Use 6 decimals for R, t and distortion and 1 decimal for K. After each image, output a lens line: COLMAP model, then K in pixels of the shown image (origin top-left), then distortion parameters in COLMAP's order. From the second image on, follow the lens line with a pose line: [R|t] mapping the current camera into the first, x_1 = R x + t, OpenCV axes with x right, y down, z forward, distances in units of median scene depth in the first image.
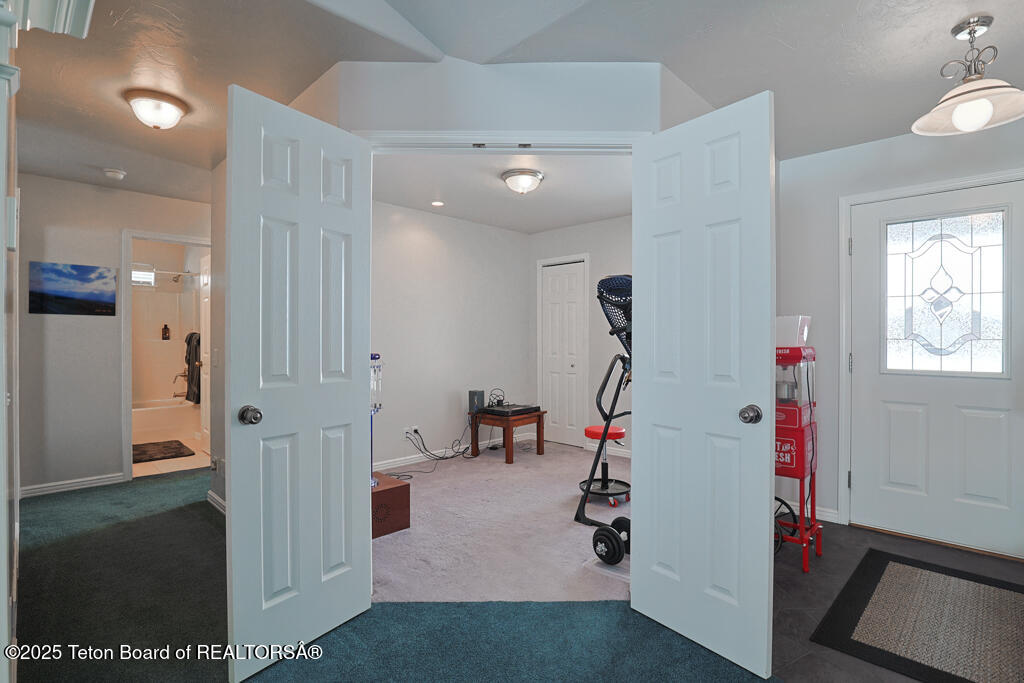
lens RADIAL K [[496.6, 0, 518.0], [0, 496.6, 339.3], [0, 0, 1]] dist [-0.031912, 0.001649]
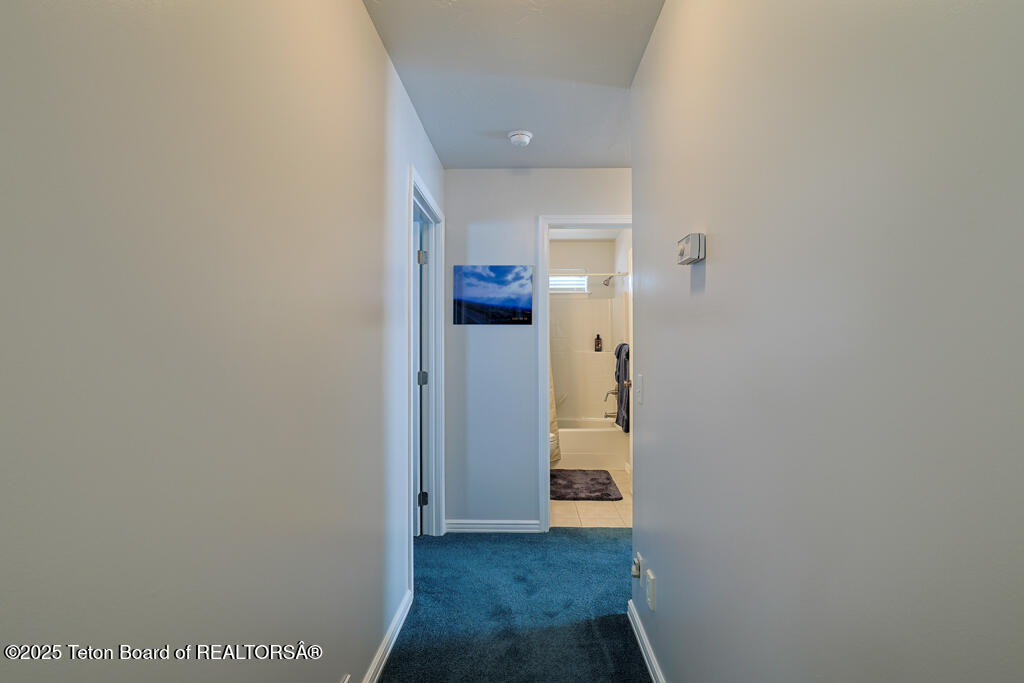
lens RADIAL K [[496.6, 0, 518.0], [0, 496.6, 339.3], [0, 0, 1]] dist [-0.031912, 0.001649]
pose [[0.683239, -0.011888, -0.730098, -0.247508], [0.000438, 0.999874, -0.015871, -0.011170], [0.730195, 0.010524, 0.683158, 0.428584]]
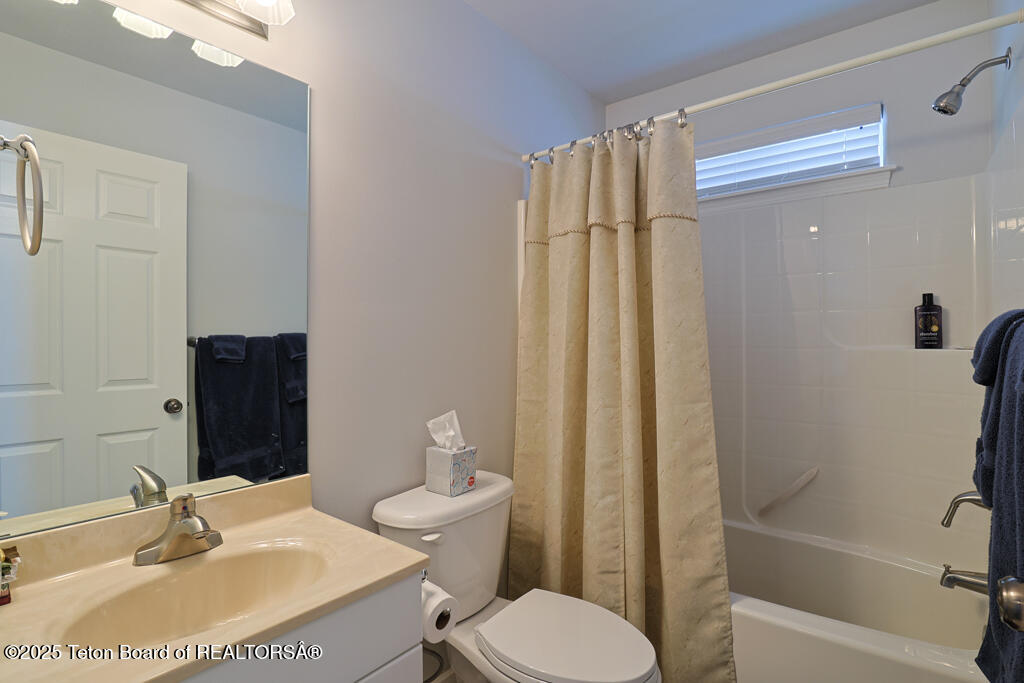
lens RADIAL K [[496.6, 0, 518.0], [0, 496.6, 339.3], [0, 0, 1]] dist [-0.031912, 0.001649]
pose [[0.107973, -0.003525, -0.994148, -0.744723], [0.000351, 0.999994, -0.003507, -0.005432], [0.994154, 0.000029, 0.107973, 1.169150]]
